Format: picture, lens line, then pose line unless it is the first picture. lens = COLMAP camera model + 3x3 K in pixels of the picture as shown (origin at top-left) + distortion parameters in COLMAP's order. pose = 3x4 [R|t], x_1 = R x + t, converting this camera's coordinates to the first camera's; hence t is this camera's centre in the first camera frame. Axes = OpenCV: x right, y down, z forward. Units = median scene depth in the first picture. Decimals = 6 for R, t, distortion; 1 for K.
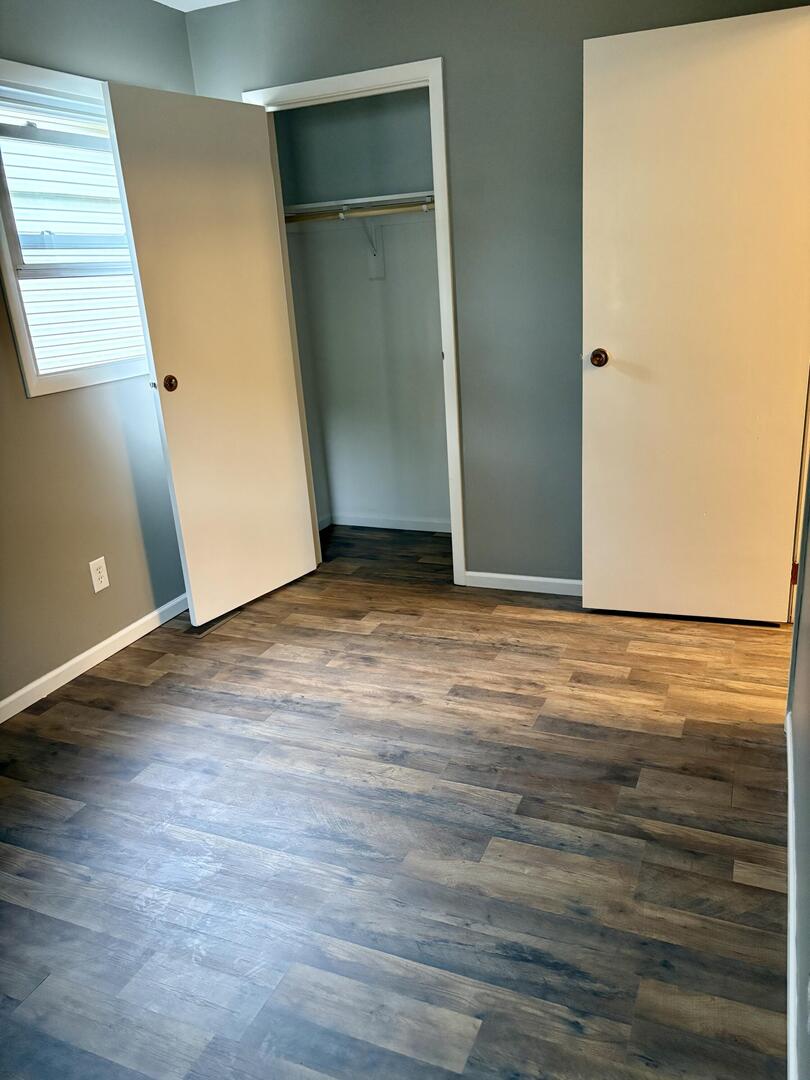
lens RADIAL K [[811.6, 0, 410.3], [0, 811.6, 532.7], [0, 0, 1]] dist [0.027159, 0.012809]
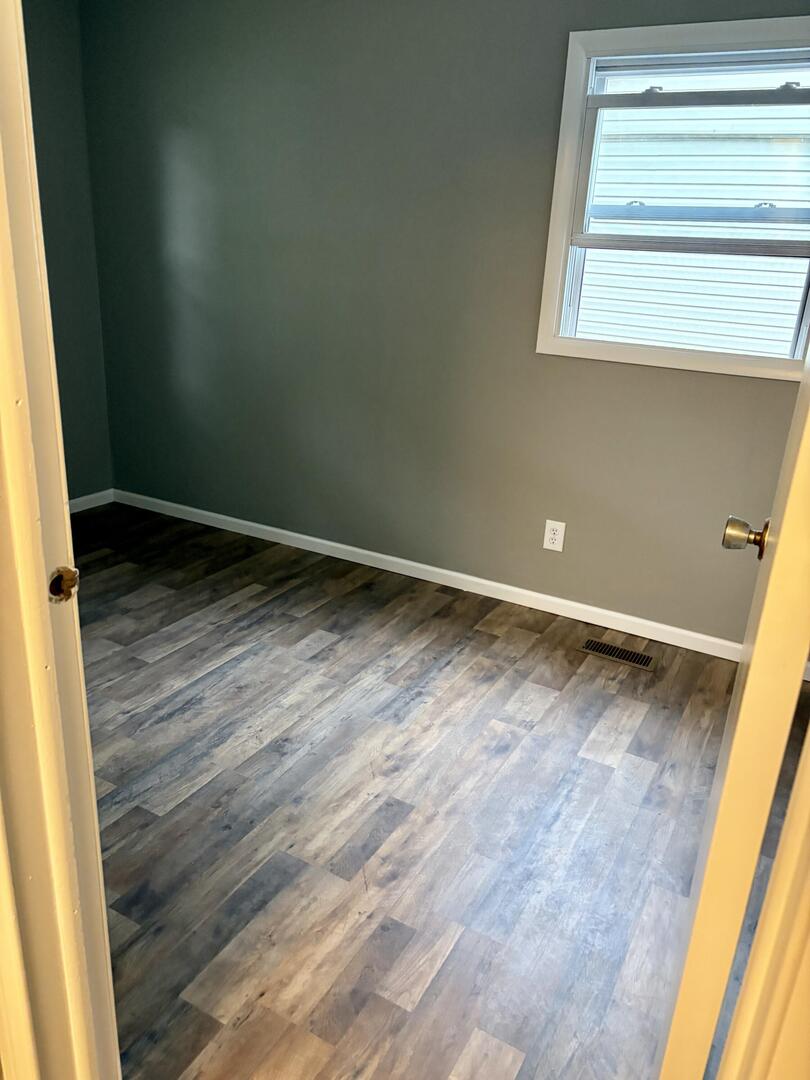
lens RADIAL K [[811.6, 0, 410.2], [0, 811.6, 547.4], [0, 0, 1]] dist [0.027159, 0.012809]
pose [[-0.097774, 0.411839, -0.905996, 0.693889], [-0.346831, 0.839185, 0.418899, -0.364373], [0.932818, 0.355185, 0.060788, 0.903188]]
